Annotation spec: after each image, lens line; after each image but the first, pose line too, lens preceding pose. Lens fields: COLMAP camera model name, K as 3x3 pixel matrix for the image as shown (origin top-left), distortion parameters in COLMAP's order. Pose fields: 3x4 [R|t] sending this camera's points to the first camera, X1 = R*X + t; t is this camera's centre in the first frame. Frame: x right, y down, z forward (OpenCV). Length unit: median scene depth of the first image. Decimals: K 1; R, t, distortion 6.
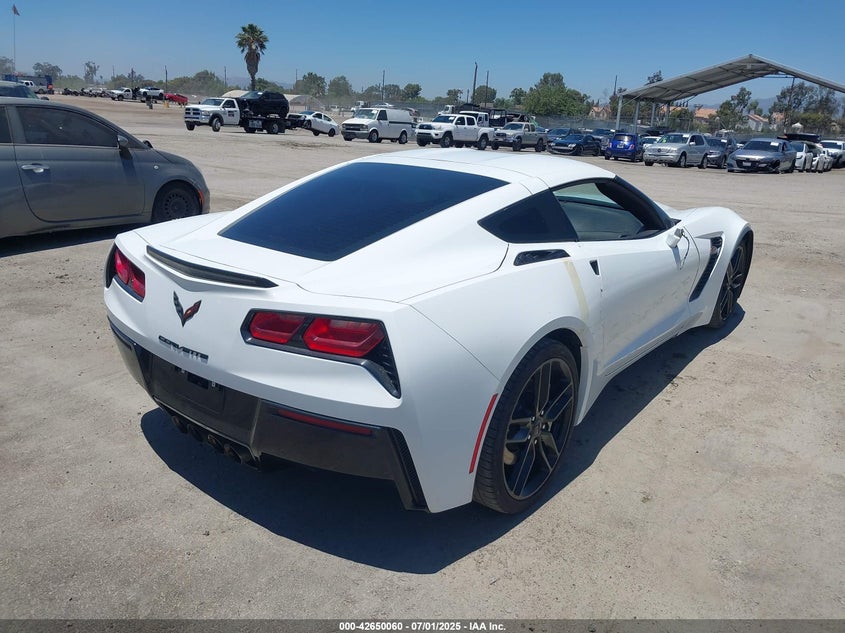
lens RADIAL K [[658.3, 0, 427.6], [0, 658.3, 314.1], [0, 0, 1]] dist [-0.003926, -0.007881]
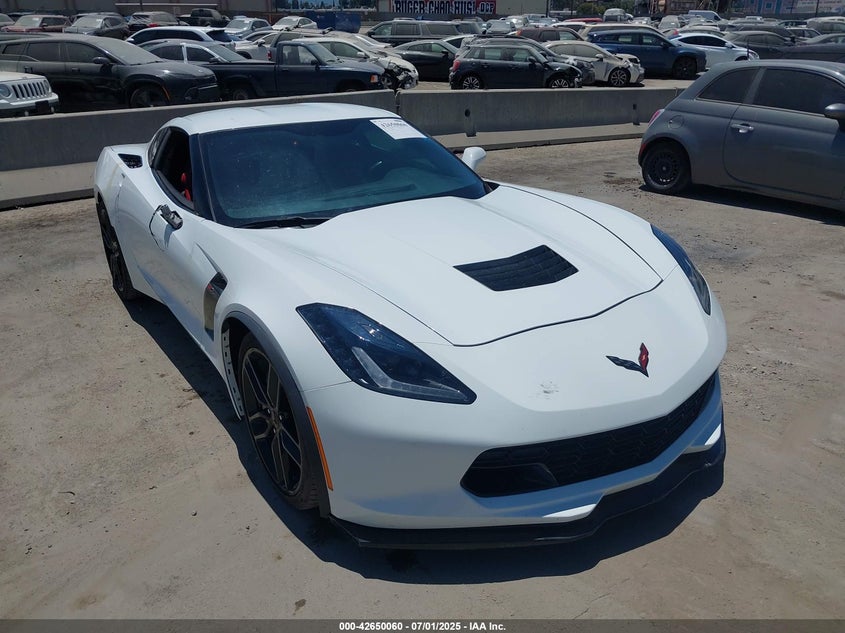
lens RADIAL K [[658.3, 0, 419.1], [0, 658.3, 312.1], [0, 0, 1]] dist [-0.003926, -0.007881]
pose [[-0.301614, 0.328440, -0.895073, 1.018464], [-0.289246, 0.863028, 0.414149, -0.428821], [0.908496, 0.383809, -0.165302, 1.377705]]
